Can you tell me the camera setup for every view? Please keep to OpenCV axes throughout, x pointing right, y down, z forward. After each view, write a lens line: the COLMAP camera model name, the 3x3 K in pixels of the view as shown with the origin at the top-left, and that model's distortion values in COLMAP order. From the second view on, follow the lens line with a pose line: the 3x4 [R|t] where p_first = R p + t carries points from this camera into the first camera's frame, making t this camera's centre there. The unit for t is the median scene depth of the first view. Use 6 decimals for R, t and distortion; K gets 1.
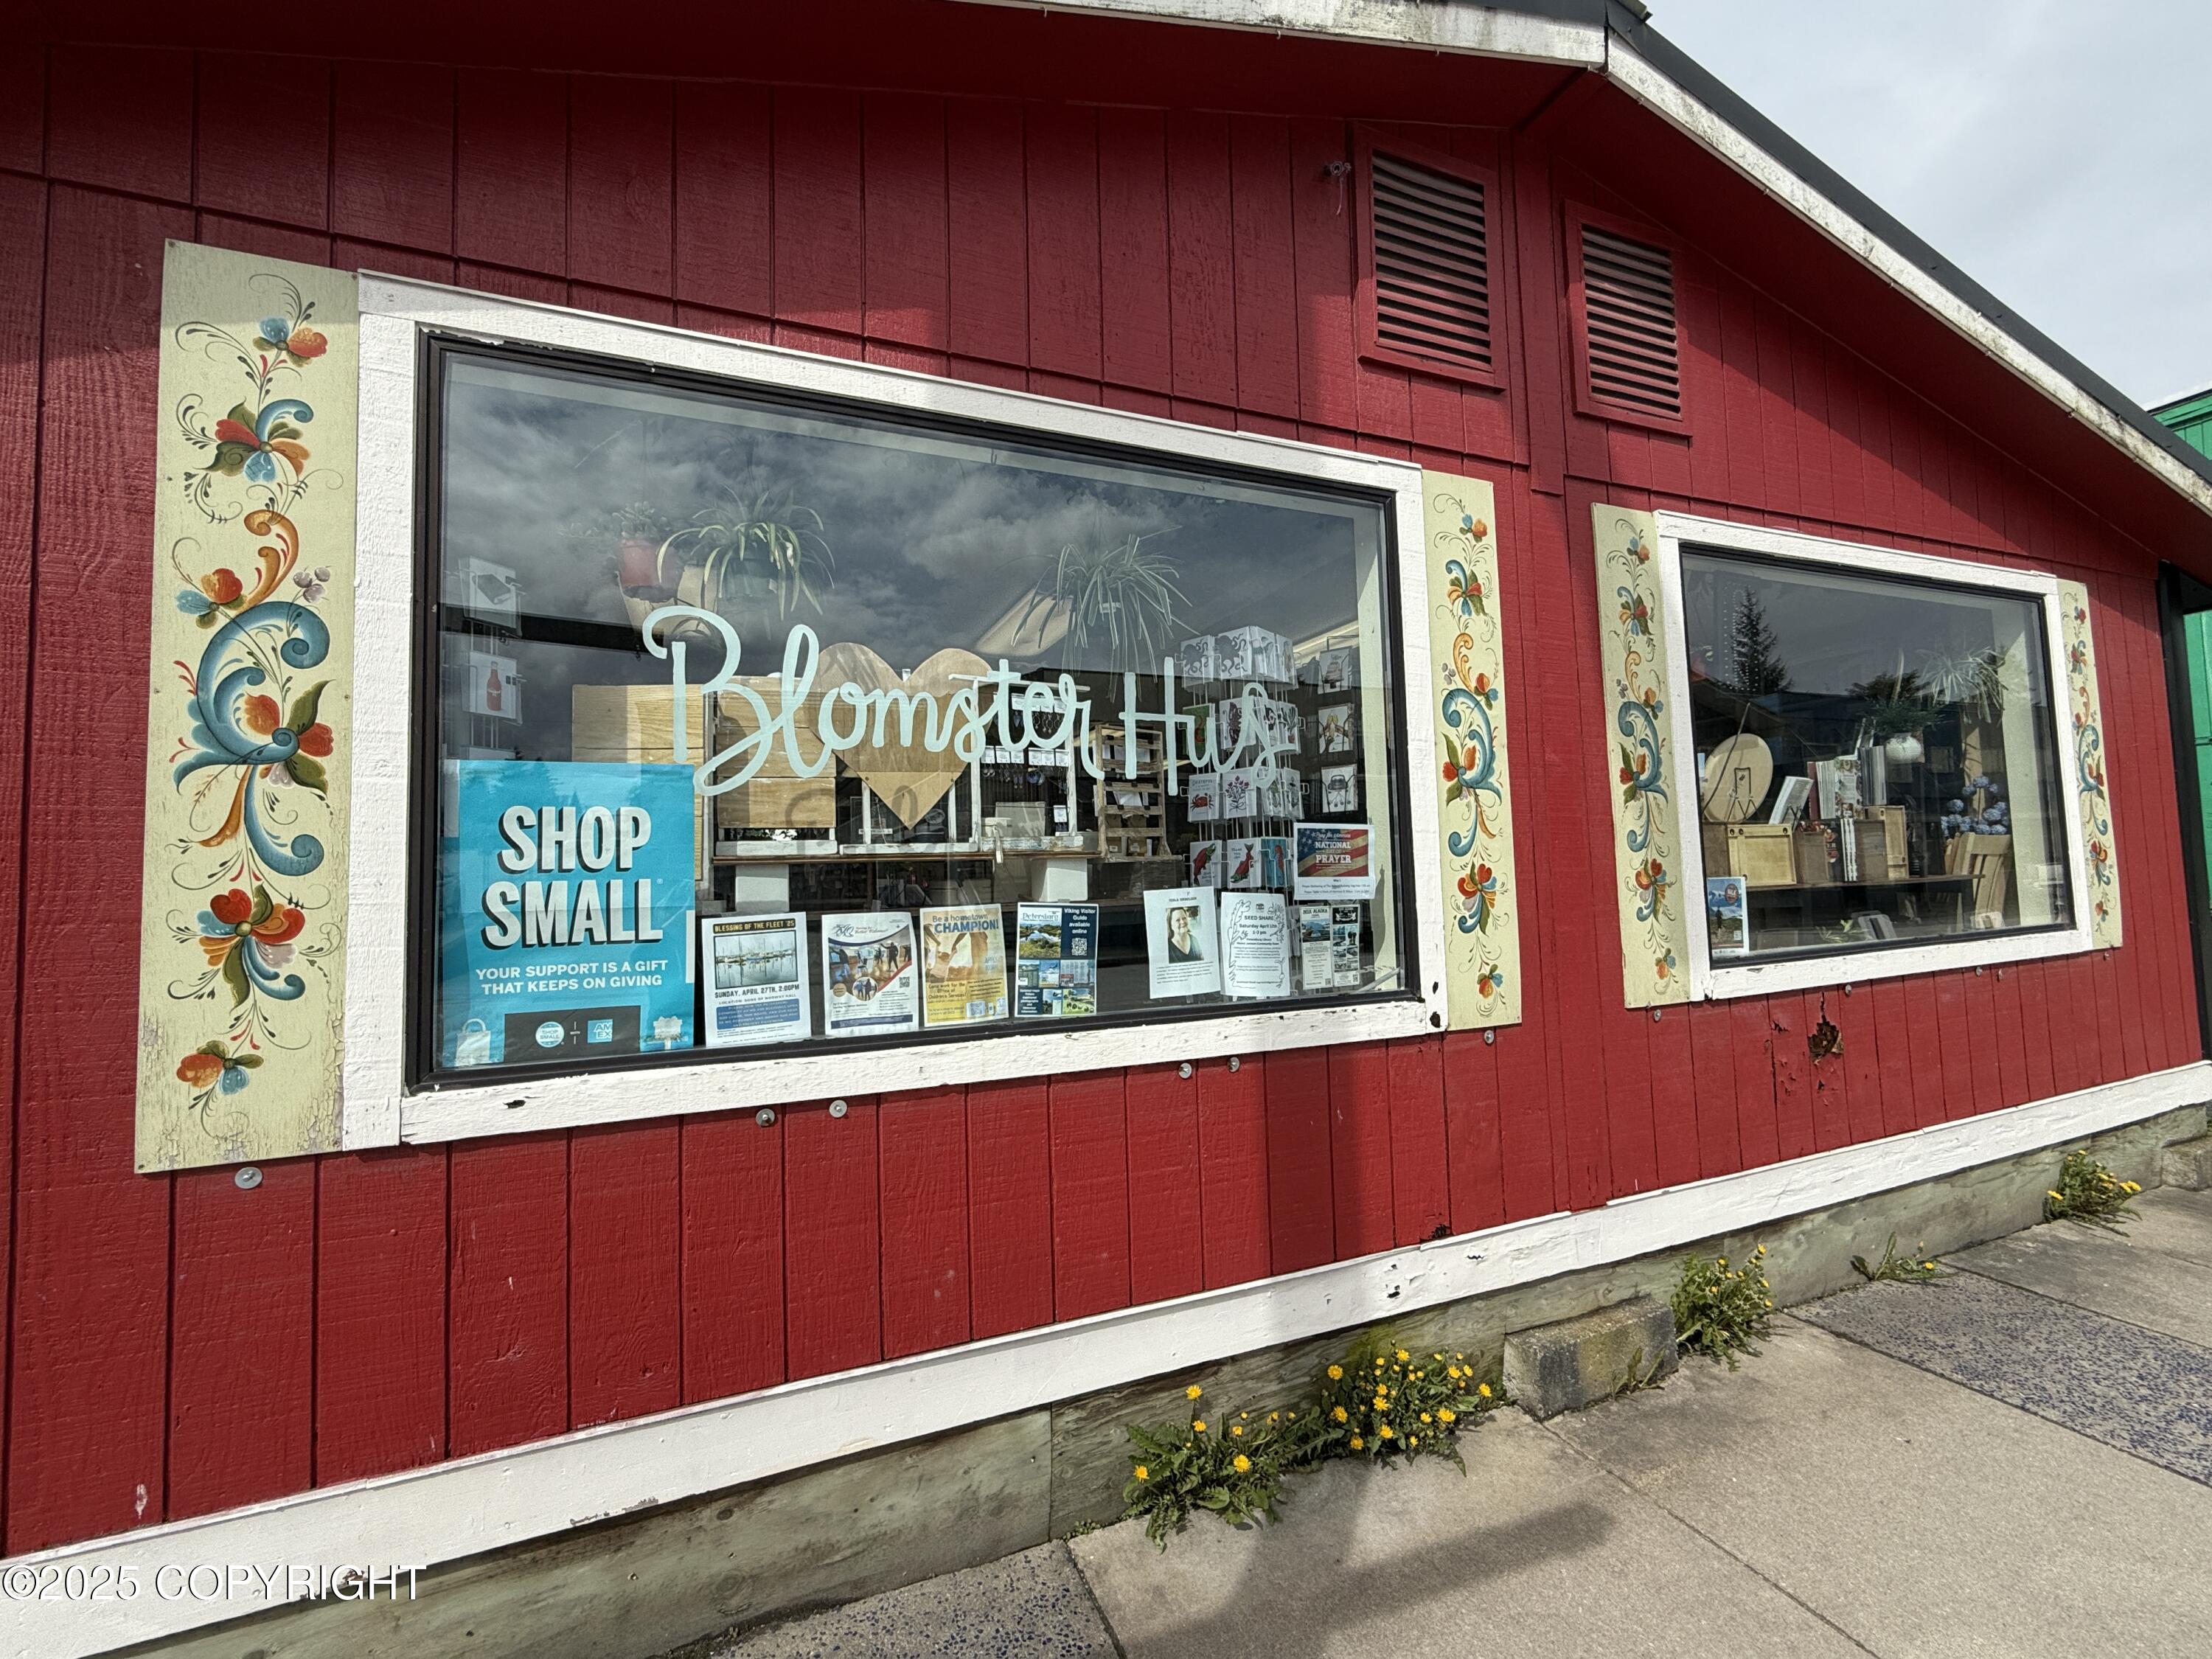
lens RADIAL K [[934.7, 0, 1106.8], [0, 934.7, 822.4], [0, 0, 1]] dist [0.001354, -0.000763]
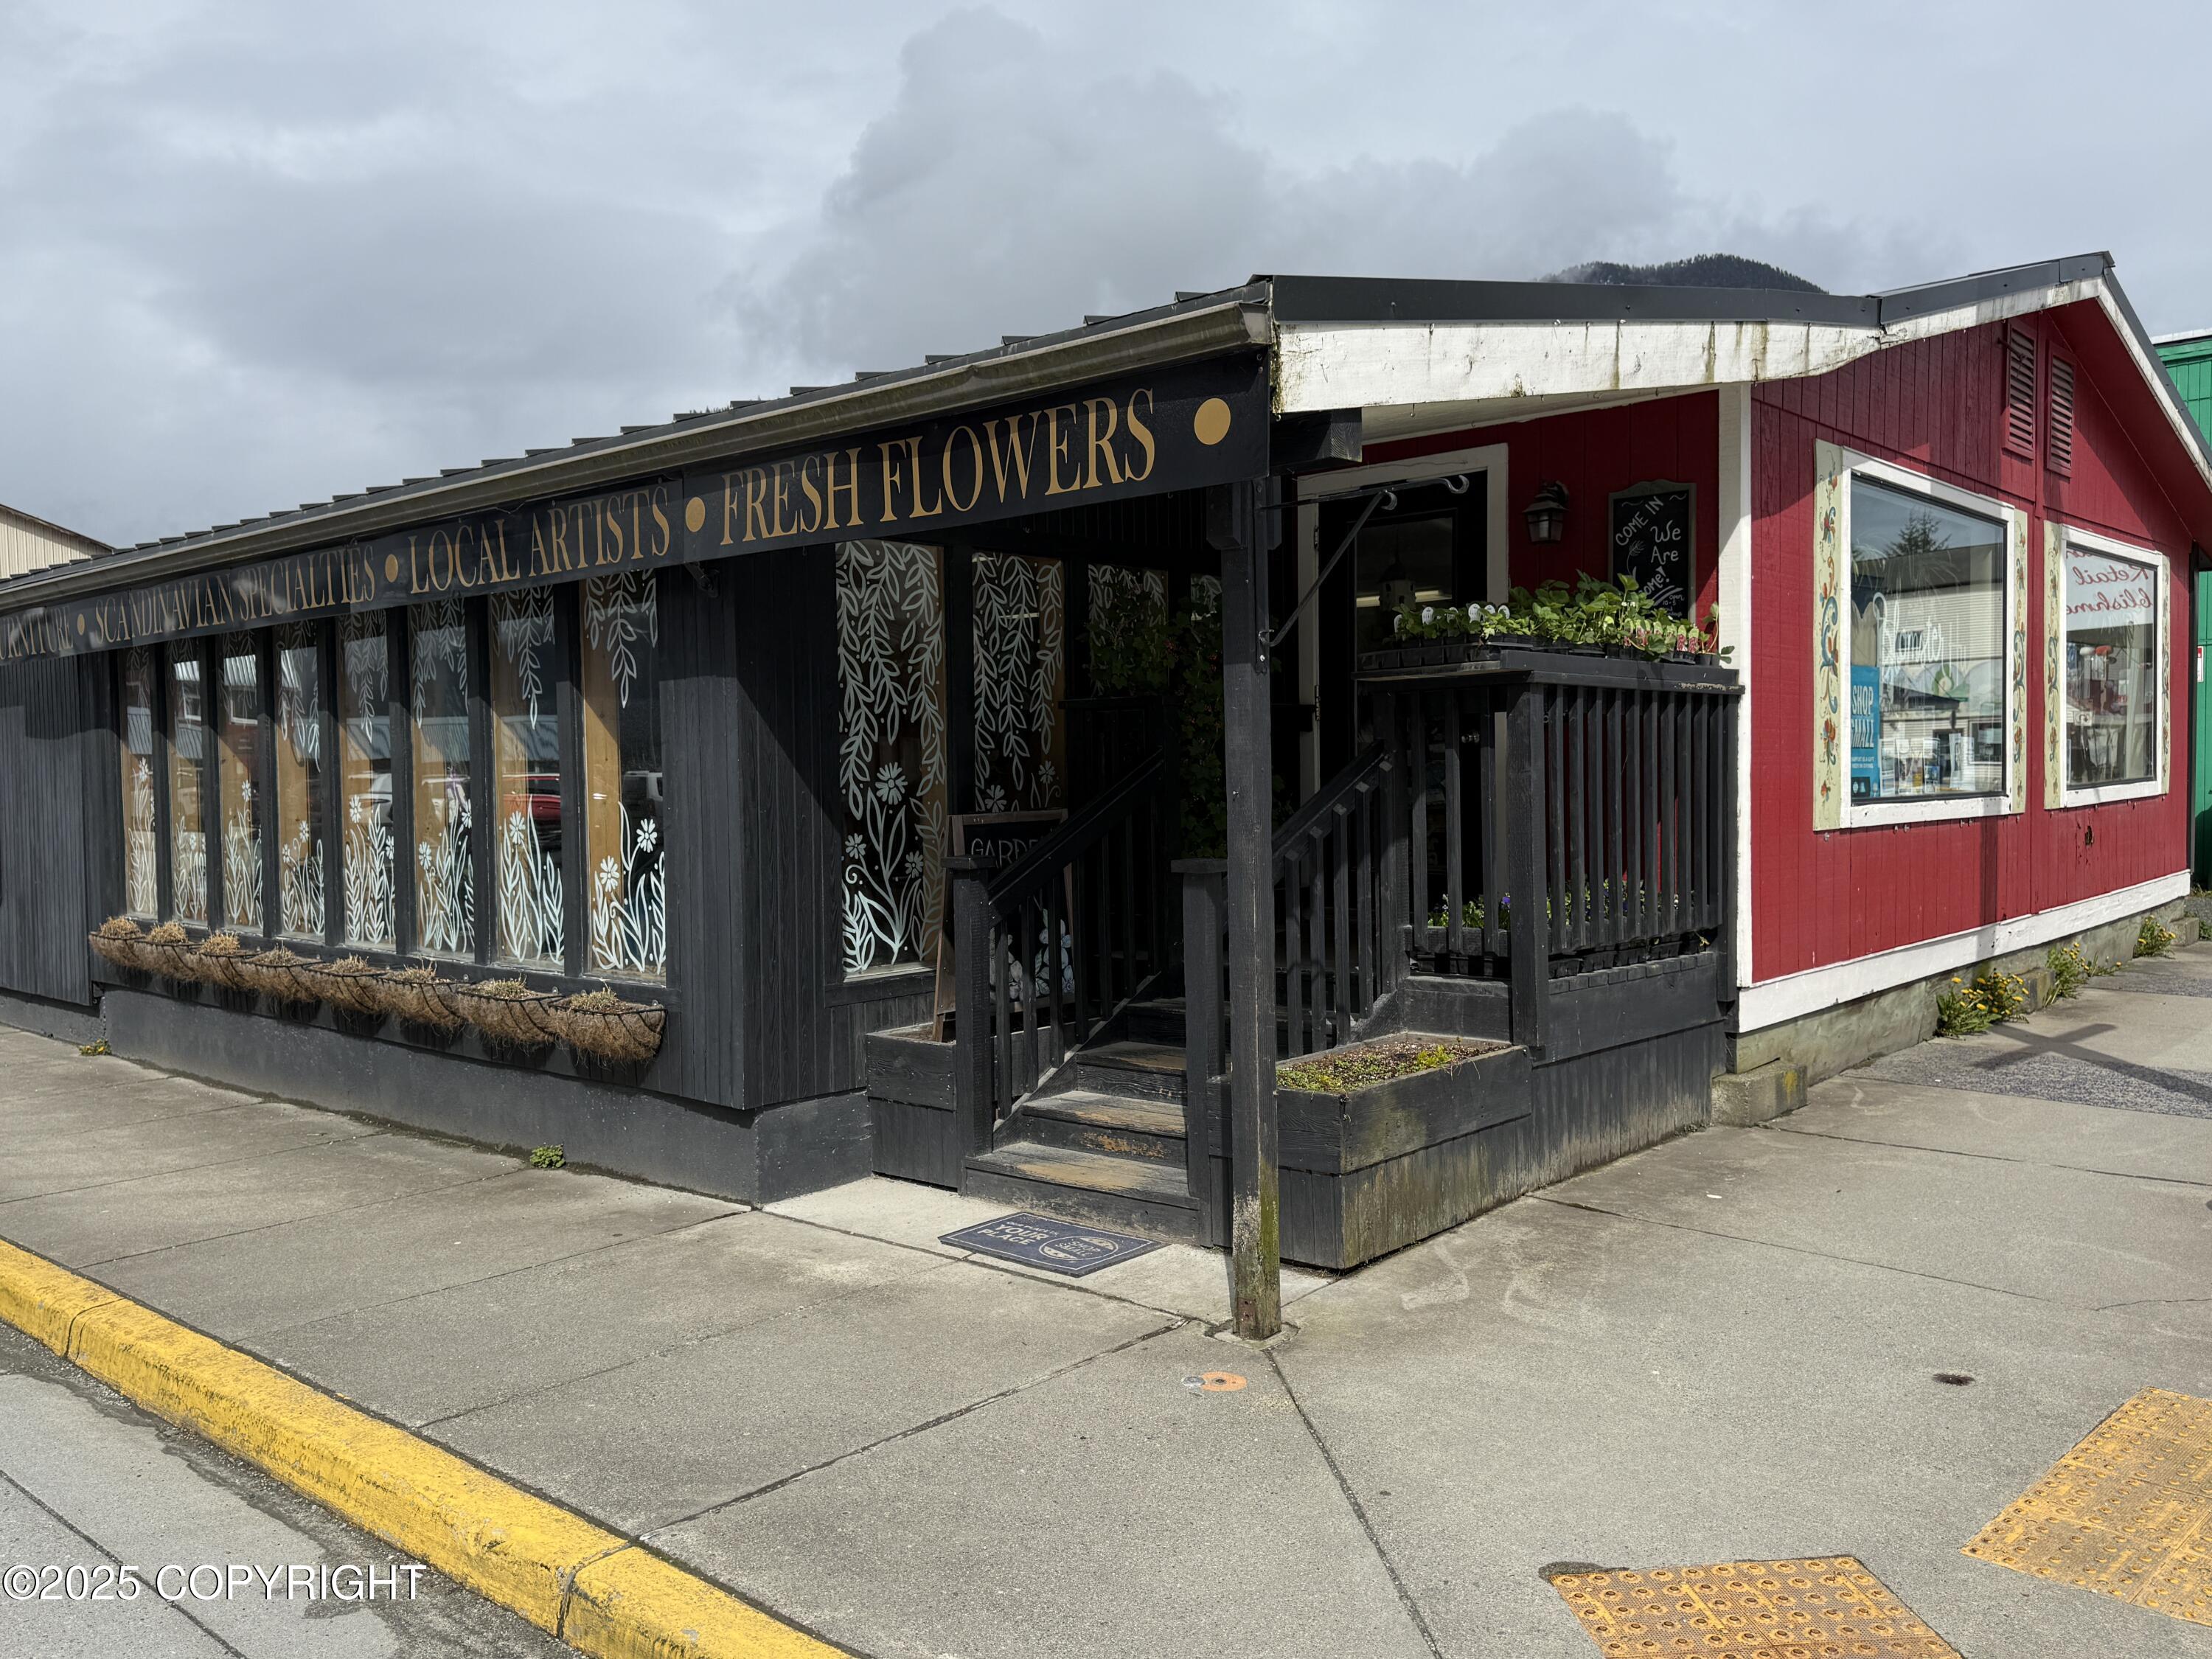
lens RADIAL K [[1720.2, 0, 1165.1], [0, 1720.2, 833.5], [0, 0, 1]] dist [0.108061, -0.161042]
pose [[0.895594, -0.002627, 0.444865, -2.961615], [-0.035882, 0.996298, 0.078121, 0.051799], [-0.443423, -0.085927, 0.892184, -1.514771]]
